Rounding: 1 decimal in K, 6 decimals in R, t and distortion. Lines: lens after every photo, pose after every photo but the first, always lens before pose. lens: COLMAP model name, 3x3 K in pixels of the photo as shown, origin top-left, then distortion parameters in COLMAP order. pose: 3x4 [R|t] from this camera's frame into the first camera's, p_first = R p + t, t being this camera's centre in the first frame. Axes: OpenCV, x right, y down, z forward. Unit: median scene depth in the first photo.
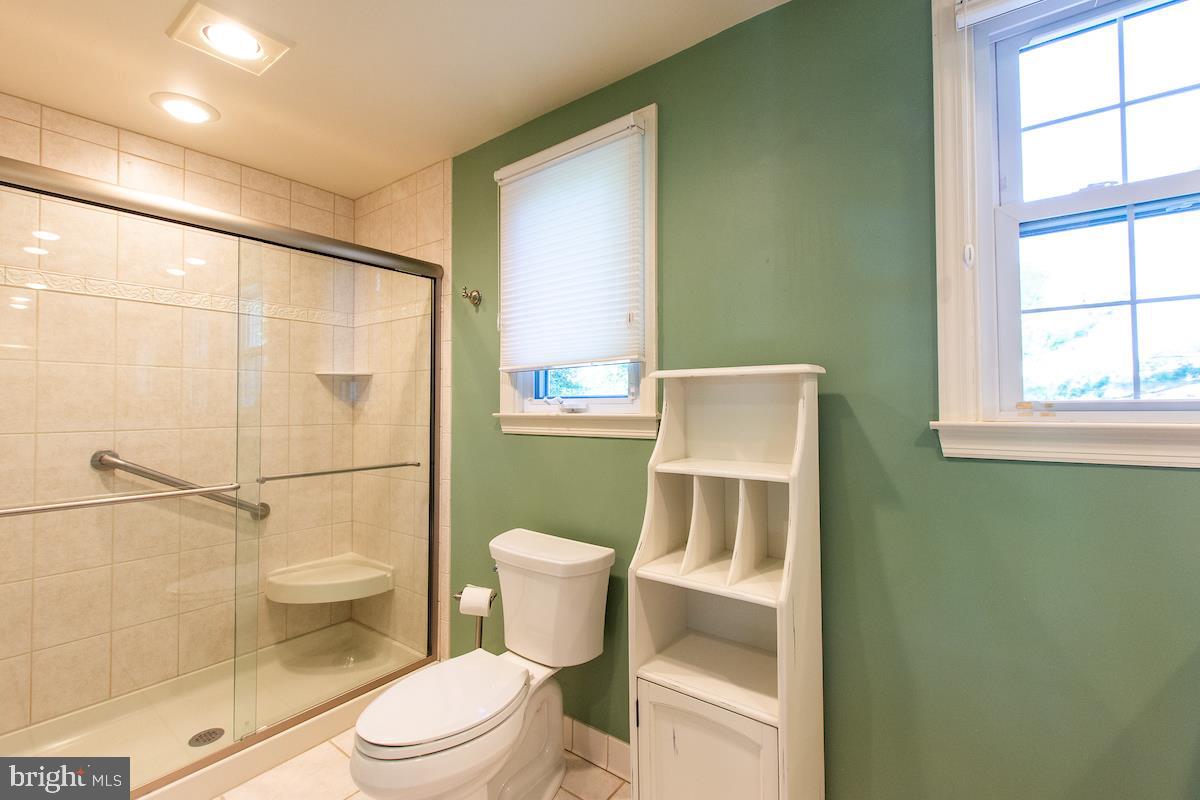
lens RADIAL K [[522.6, 0, 600.0], [0, 522.6, 400.0], [0, 0, 1]] dist [0.000525, -0.000025]
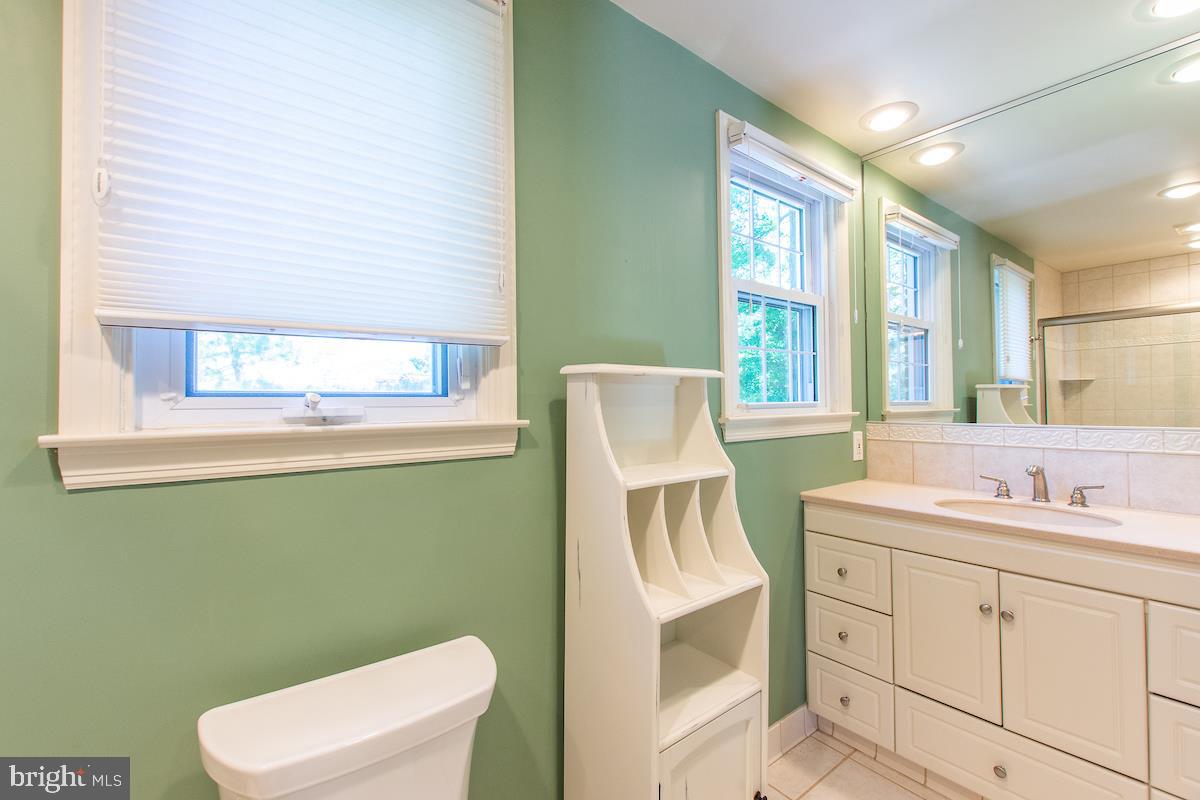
lens RADIAL K [[522.6, 0, 600.0], [0, 522.6, 400.0], [0, 0, 1]] dist [0.000525, -0.000025]
pose [[0.248850, 0.013227, 0.968452, -0.480278], [0.003643, 0.999887, -0.014592, 0.008590], [-0.968535, 0.007159, 0.248773, 0.595636]]
